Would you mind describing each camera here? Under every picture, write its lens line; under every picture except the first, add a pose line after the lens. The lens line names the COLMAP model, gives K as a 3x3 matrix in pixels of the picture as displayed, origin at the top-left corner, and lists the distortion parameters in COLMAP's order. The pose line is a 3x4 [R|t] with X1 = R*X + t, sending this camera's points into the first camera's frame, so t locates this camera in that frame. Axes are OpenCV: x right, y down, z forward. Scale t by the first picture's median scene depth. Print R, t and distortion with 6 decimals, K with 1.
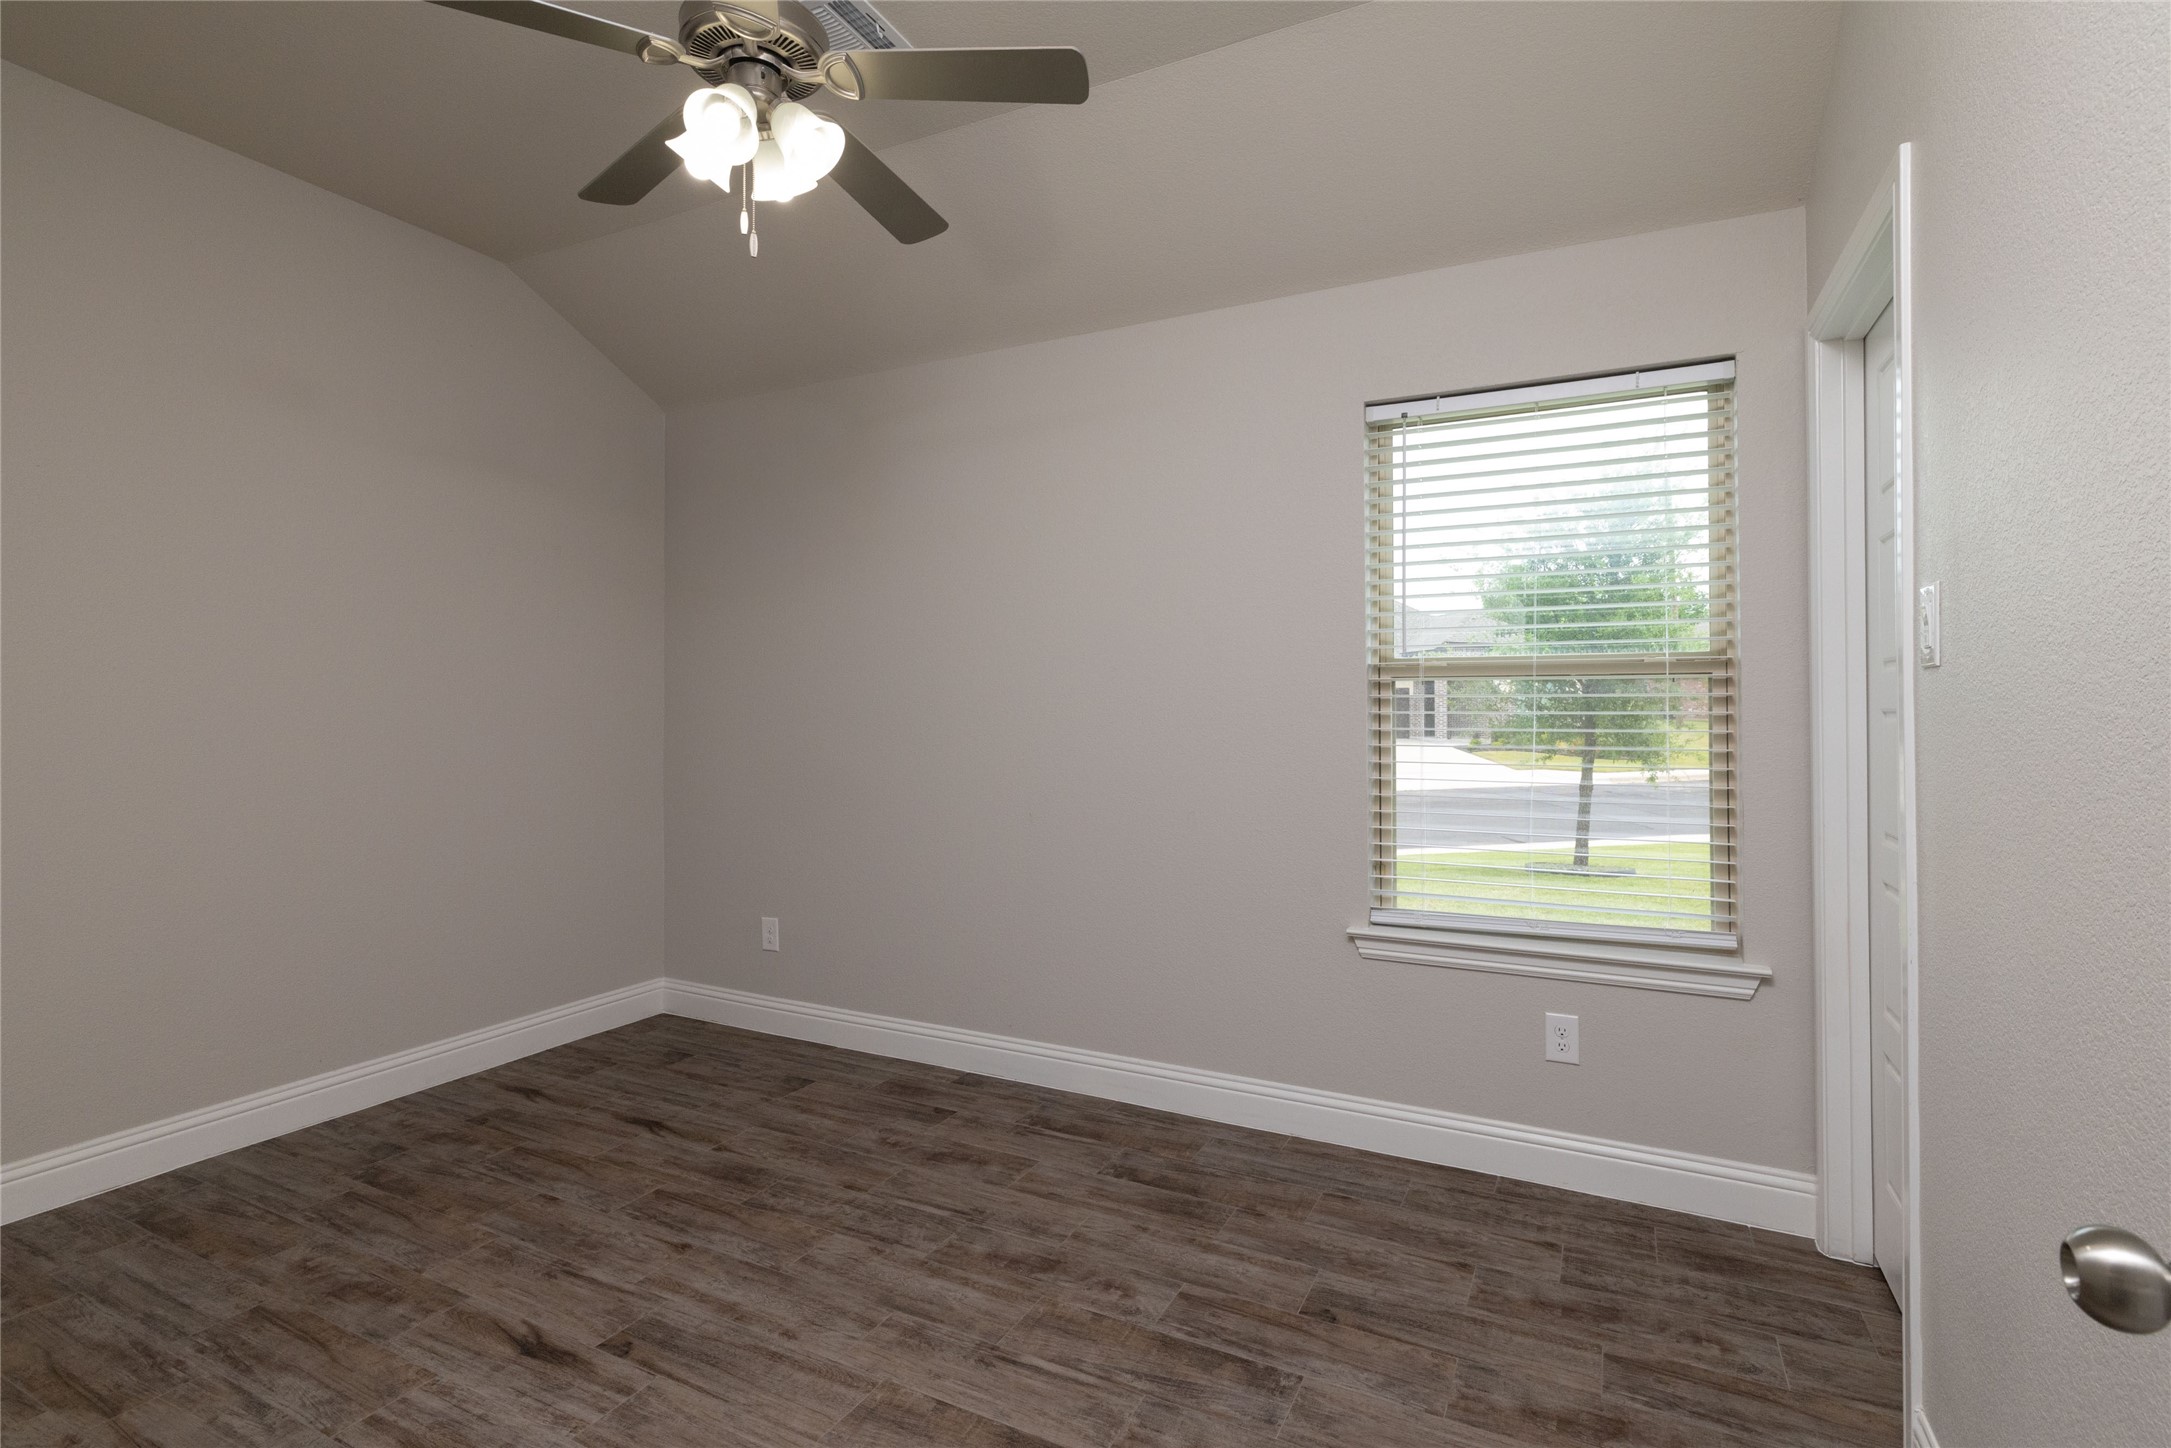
lens RADIAL K [[1048.1, 0, 1077.3], [0, 1048.1, 708.3], [0, 0, 1]] dist [0.000136, -0.000195]
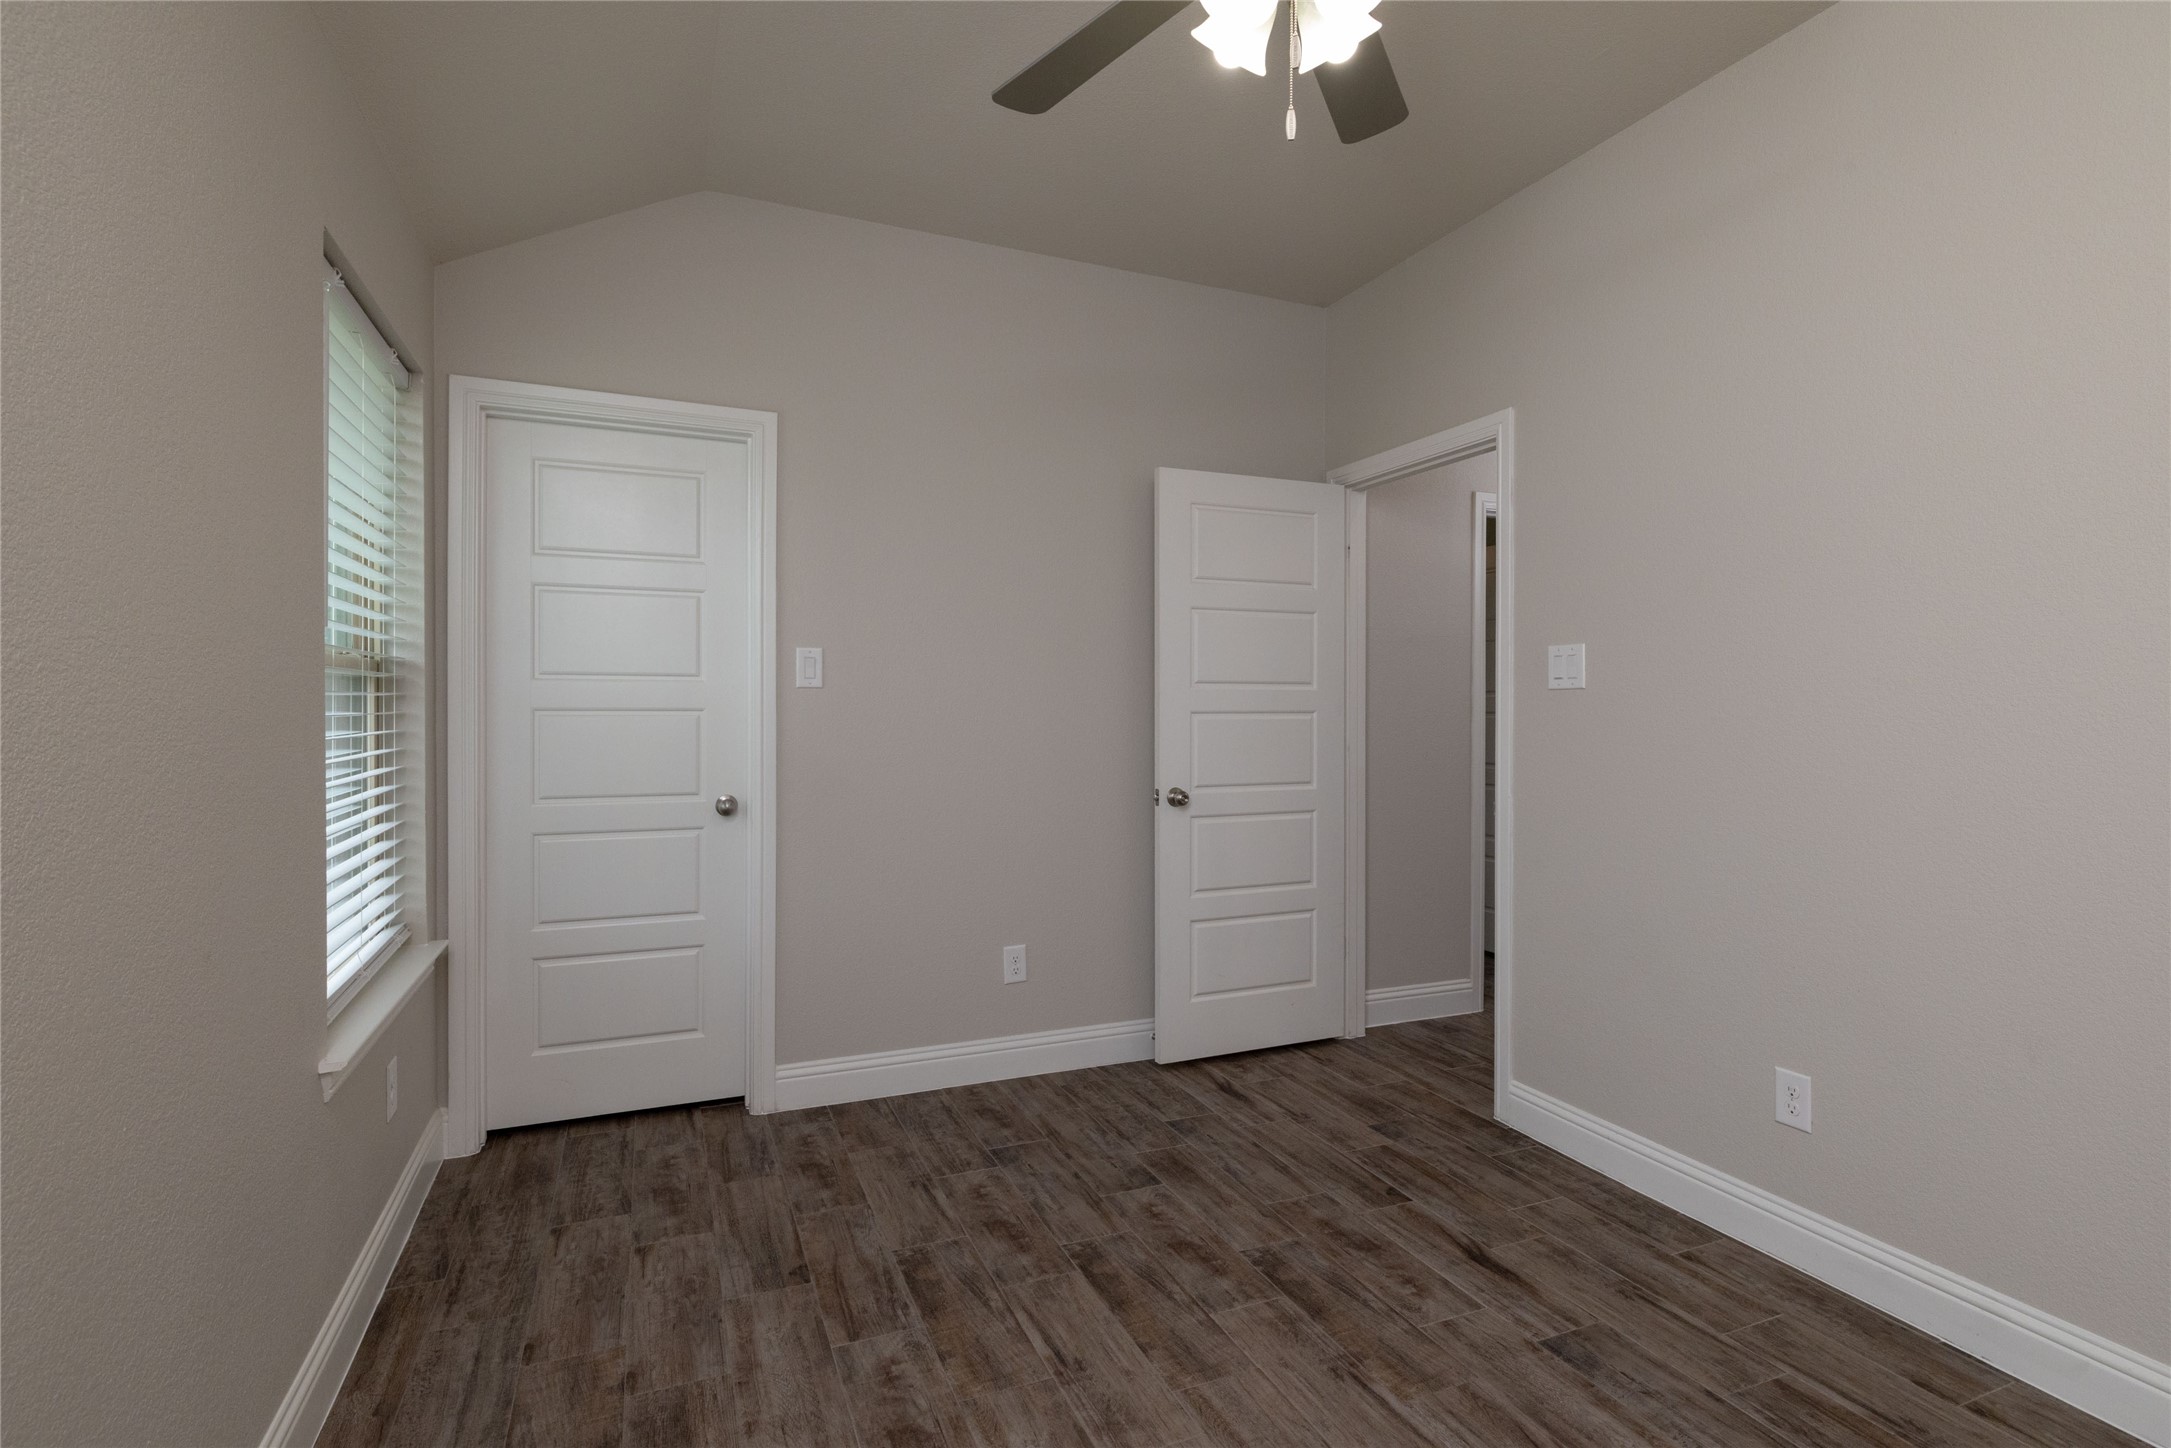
lens RADIAL K [[1048.1, 0, 1077.3], [0, 1048.1, 708.3], [0, 0, 1]] dist [0.000136, -0.000195]
pose [[-0.773960, -0.005865, 0.633208, -0.680750], [-0.003173, 0.999980, 0.005384, -0.011735], [-0.633227, 0.002158, -0.773963, 1.681503]]
